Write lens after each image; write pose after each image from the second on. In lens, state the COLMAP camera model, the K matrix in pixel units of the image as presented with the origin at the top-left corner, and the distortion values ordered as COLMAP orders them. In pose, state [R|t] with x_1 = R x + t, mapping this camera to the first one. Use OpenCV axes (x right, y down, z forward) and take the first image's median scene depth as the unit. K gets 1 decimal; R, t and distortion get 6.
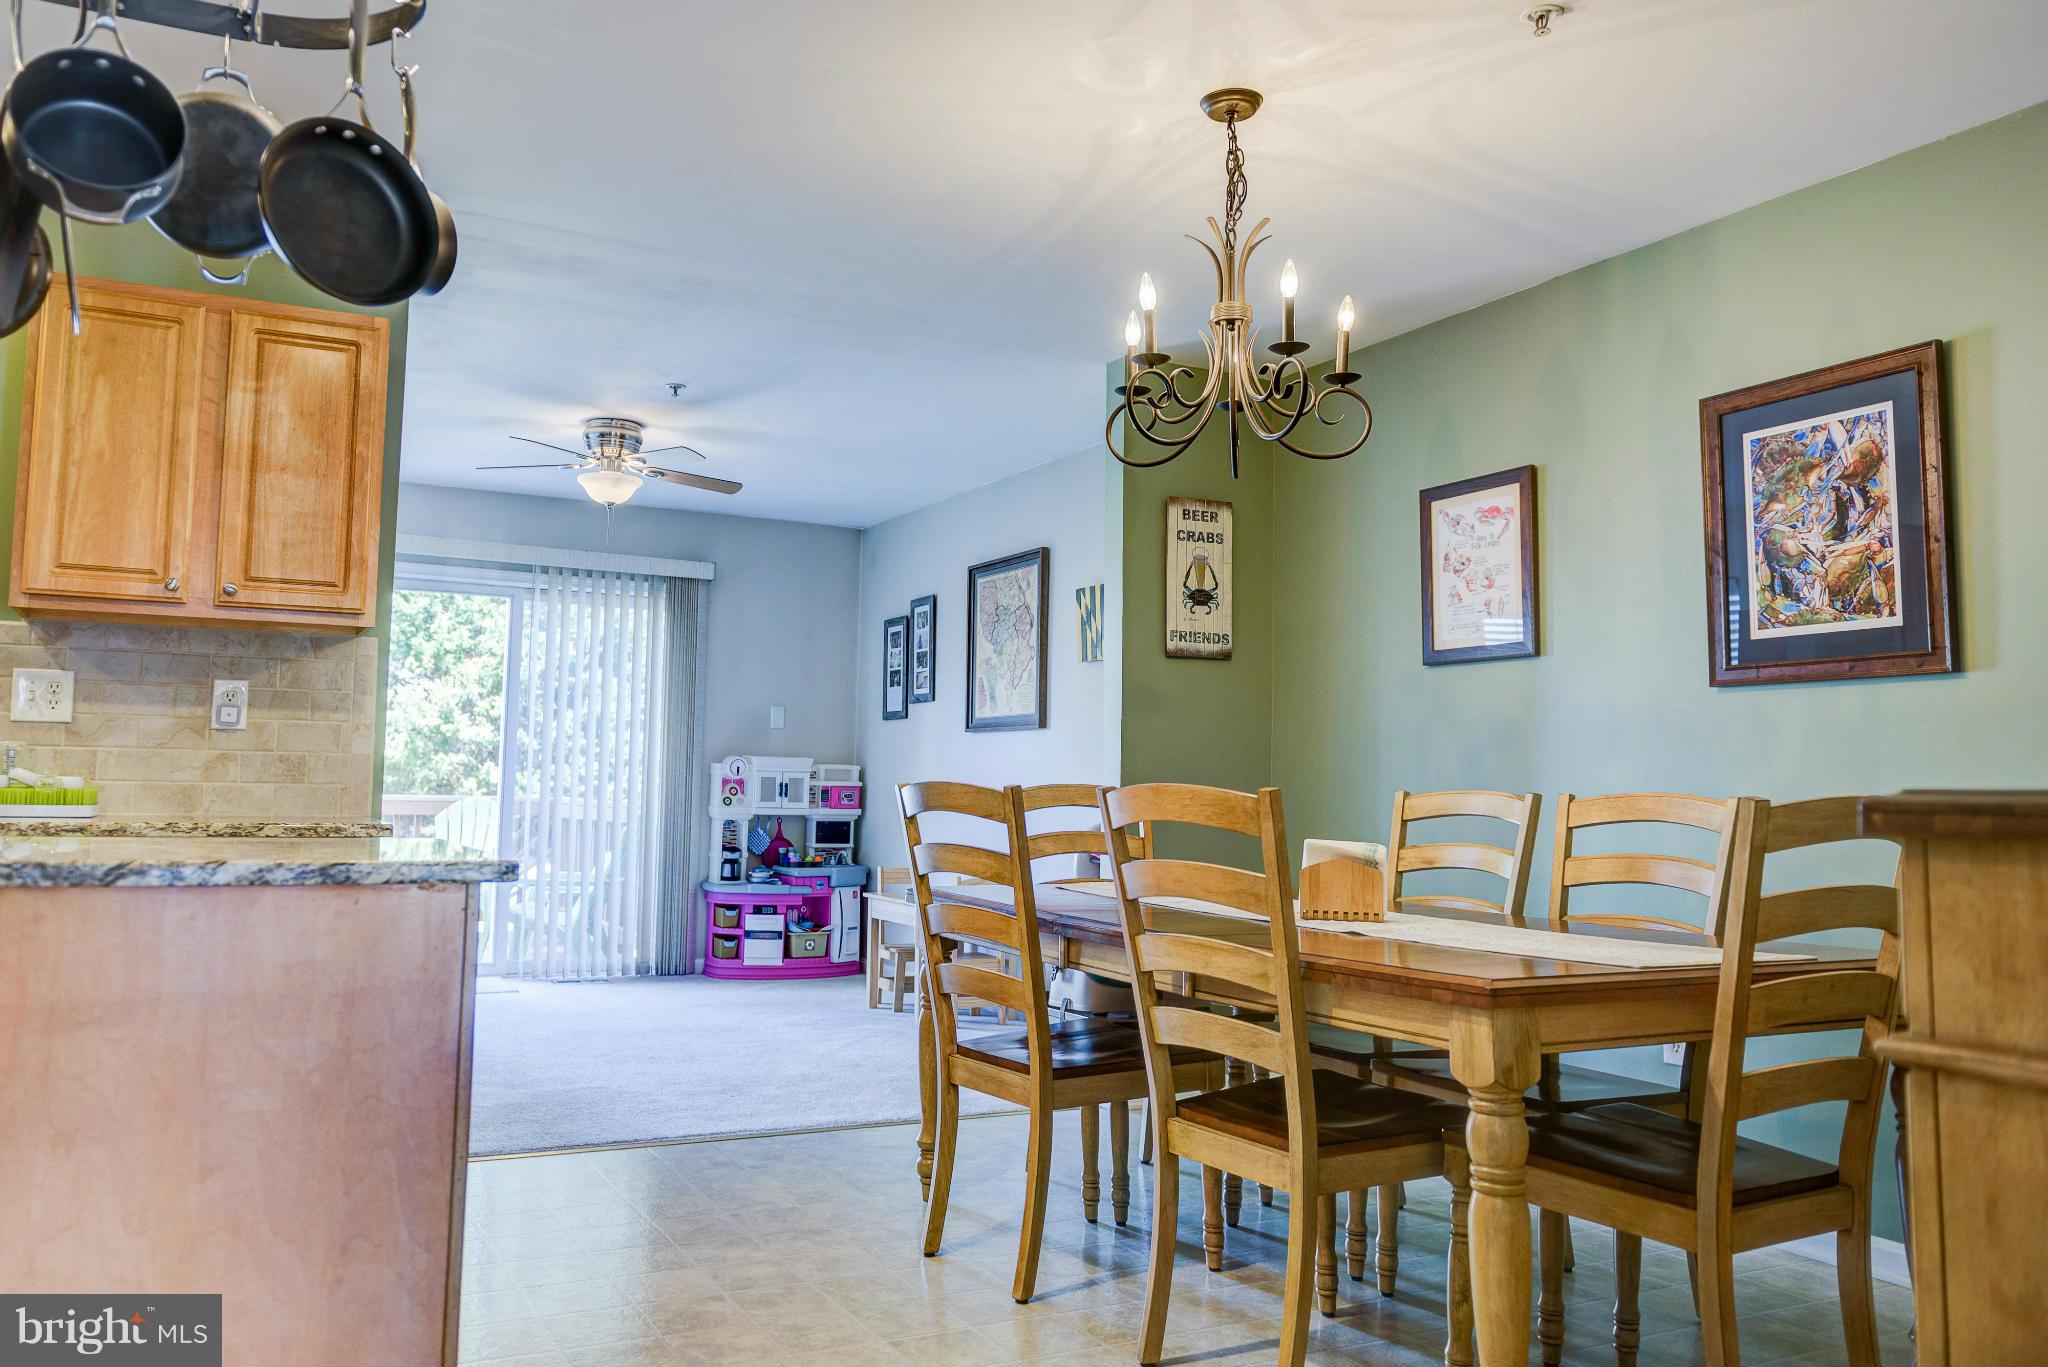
lens RADIAL K [[1421.1, 0, 932.1], [0, 1421.1, 675.0], [0, 0, 1]] dist [0.003589, -0.001905]
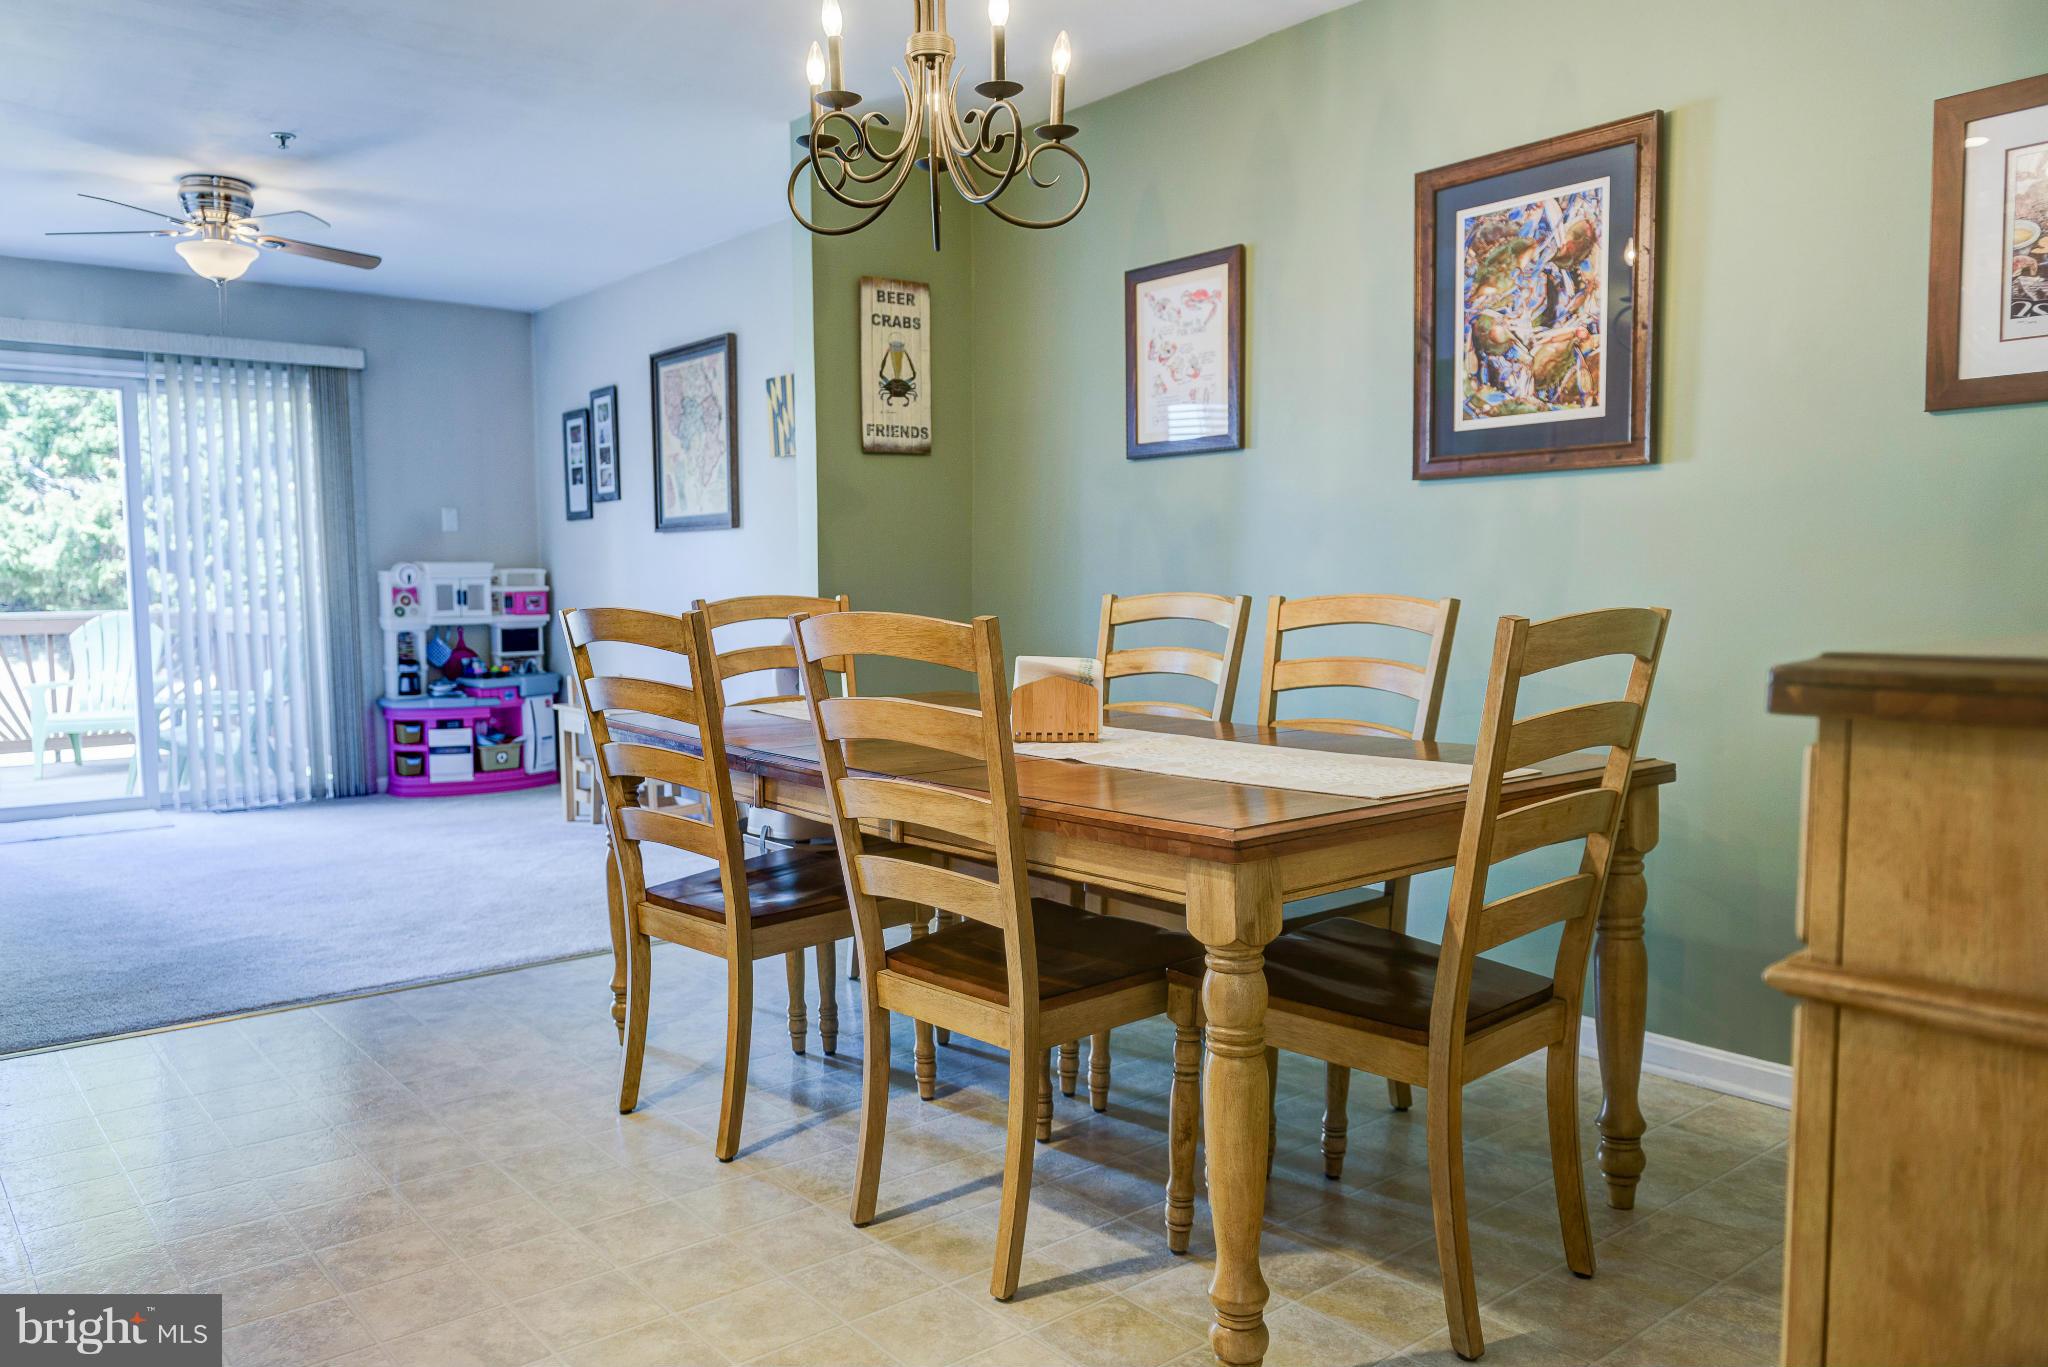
lens RADIAL K [[1421.1, 0, 932.1], [0, 1421.1, 675.0], [0, 0, 1]] dist [0.003589, -0.001905]
pose [[0.977548, -0.045866, 0.205661, 0.017381], [0.015495, 0.989027, 0.146918, -0.008410], [-0.210143, -0.140432, 0.967532, 0.110719]]
